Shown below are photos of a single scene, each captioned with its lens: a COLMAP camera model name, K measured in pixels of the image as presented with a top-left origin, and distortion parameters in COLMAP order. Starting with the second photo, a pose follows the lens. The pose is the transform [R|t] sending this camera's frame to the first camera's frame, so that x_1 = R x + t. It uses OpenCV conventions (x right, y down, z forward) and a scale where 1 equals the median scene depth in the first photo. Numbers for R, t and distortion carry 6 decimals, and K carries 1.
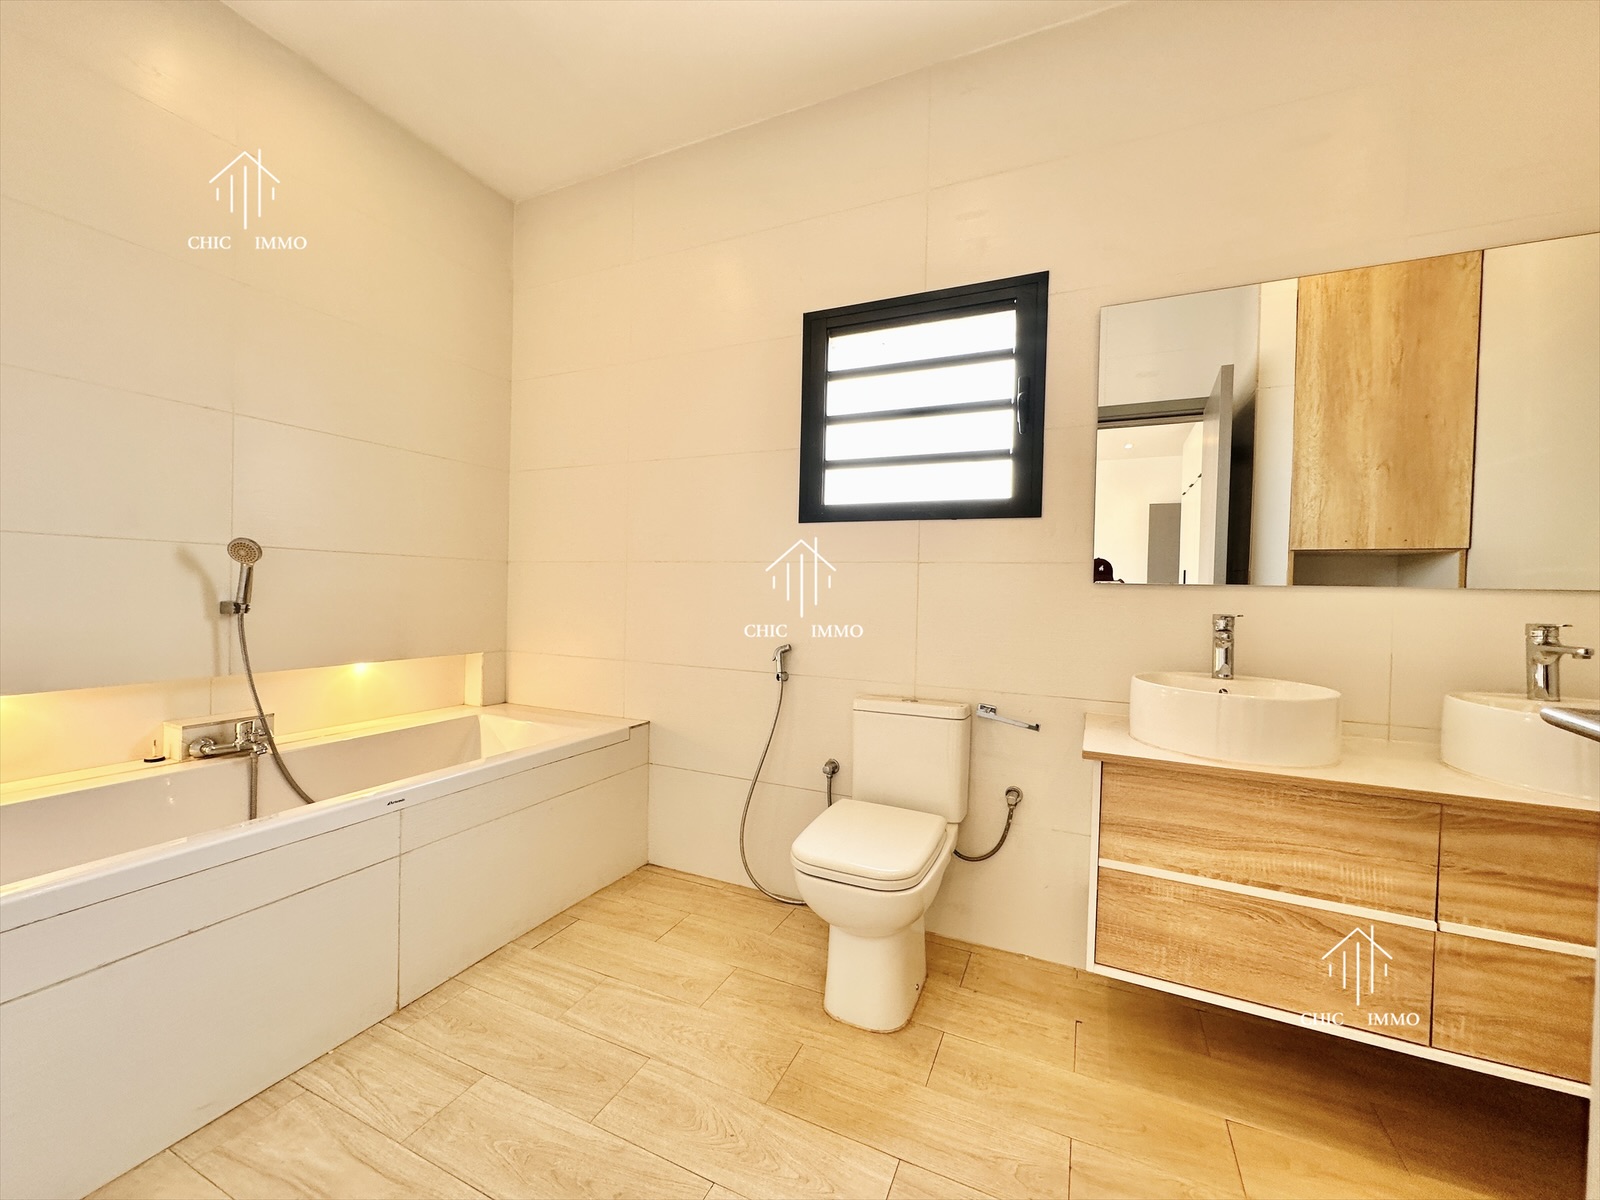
lens RADIAL K [[634.2, 0, 798.7], [0, 634.2, 596.5], [0, 0, 1]] dist [0.002047, 0.000111]
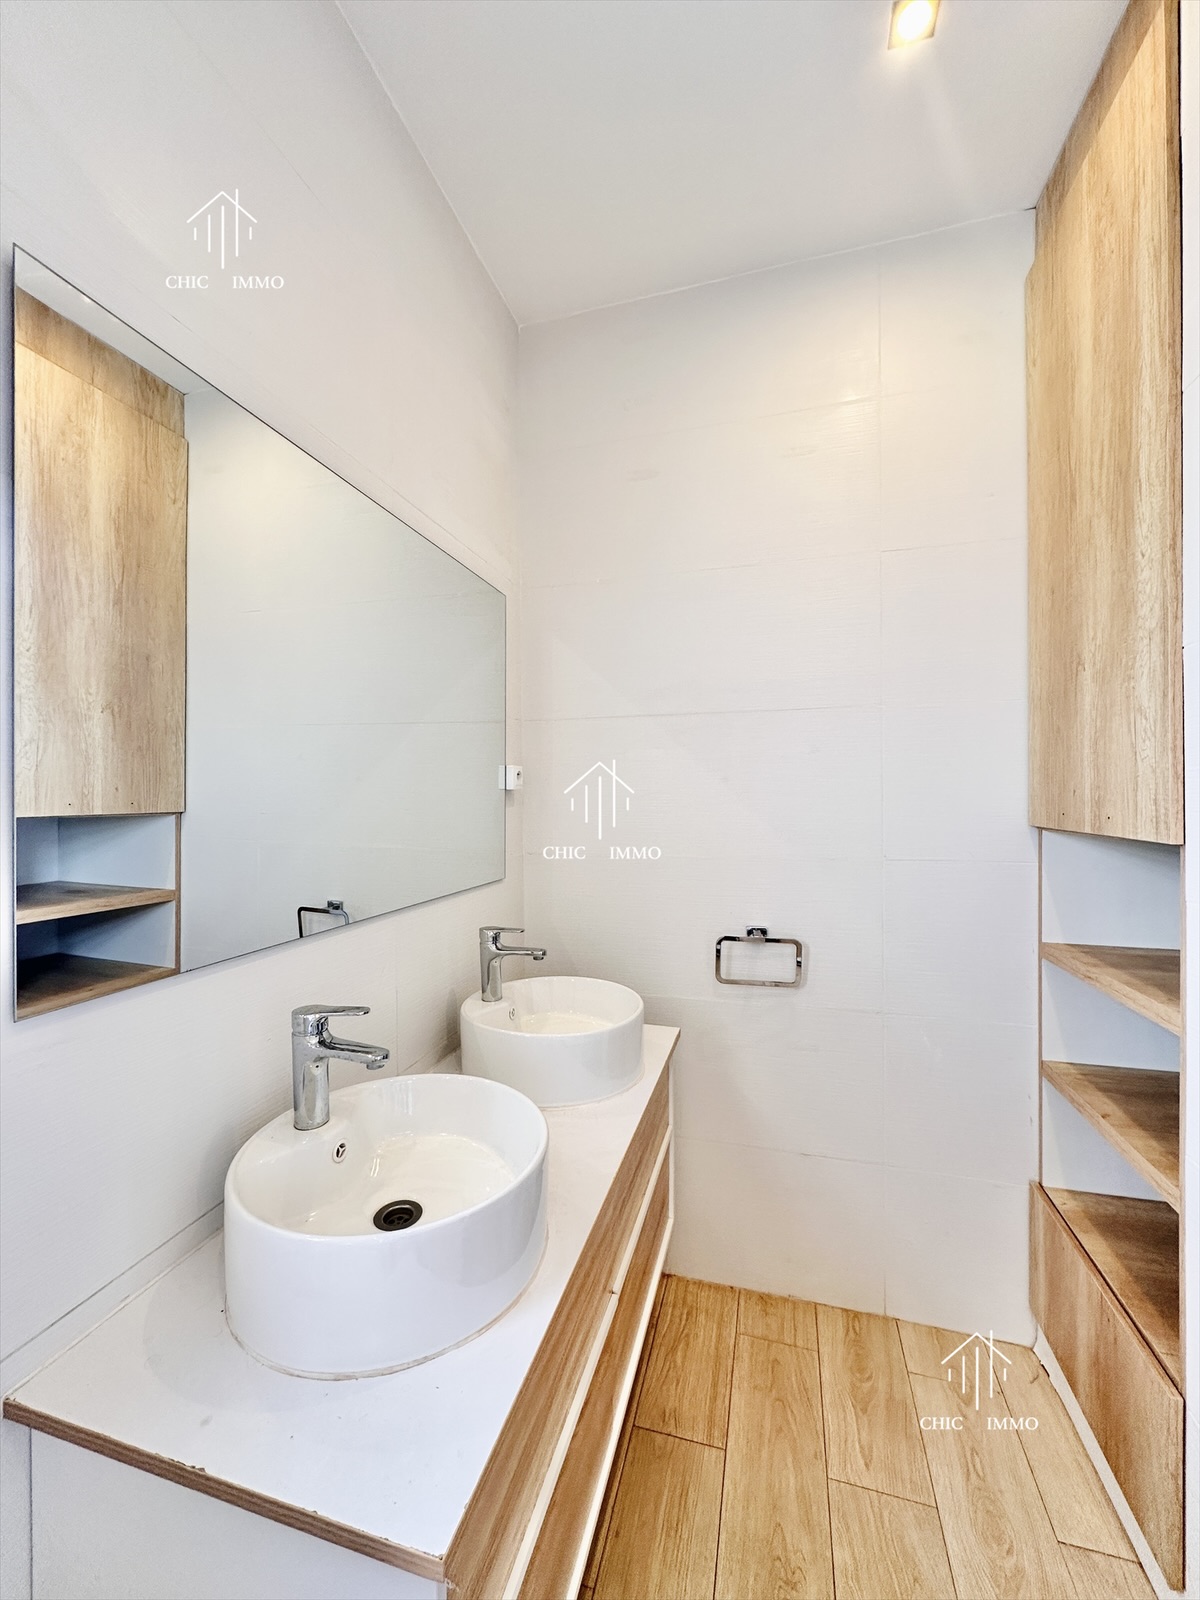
lens RADIAL K [[634.2, 0, 598.7], [0, 634.2, 796.0], [0, 0, 1]] dist [0.002047, 0.000111]
pose [[-0.144748, -0.020728, 0.989251, 0.054338], [0.018114, 0.999557, 0.023594, -0.105219], [-0.989303, 0.021335, -0.144308, 0.513641]]
